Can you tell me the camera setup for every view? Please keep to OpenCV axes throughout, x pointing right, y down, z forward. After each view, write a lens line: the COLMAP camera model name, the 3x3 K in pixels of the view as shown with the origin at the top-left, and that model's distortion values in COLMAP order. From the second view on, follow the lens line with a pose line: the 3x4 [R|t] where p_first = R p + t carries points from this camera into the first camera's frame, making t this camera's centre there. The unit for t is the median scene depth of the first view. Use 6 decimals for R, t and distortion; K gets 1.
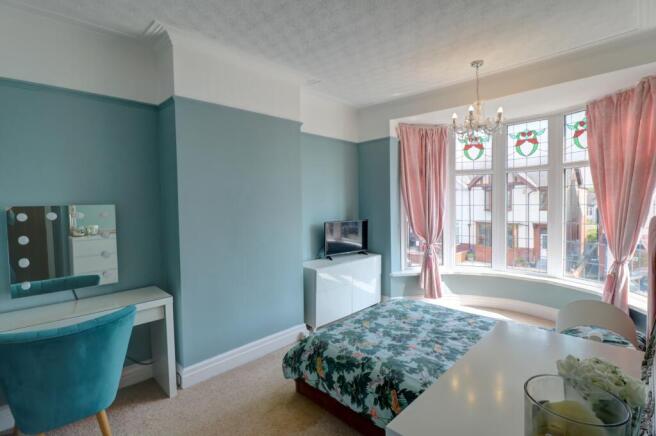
lens RADIAL K [[317.7, 0, 330.6], [0, 317.7, 215.9], [0, 0, 1]] dist [-0.000431, -0.001498]
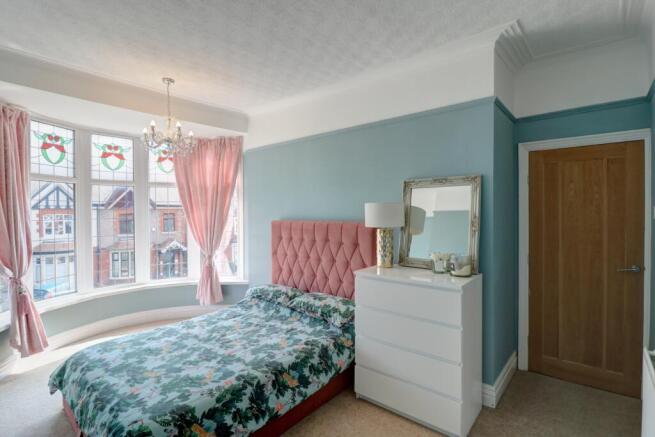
lens RADIAL K [[317.2, 0, 330.5], [0, 317.2, 218.8], [0, 0, 1]] dist [-0.000431, -0.001498]
pose [[-0.077765, -0.008307, 0.996937, -0.676744], [0.054420, 0.998439, 0.012564, -0.014554], [-0.995485, 0.055230, -0.077192, 0.624940]]
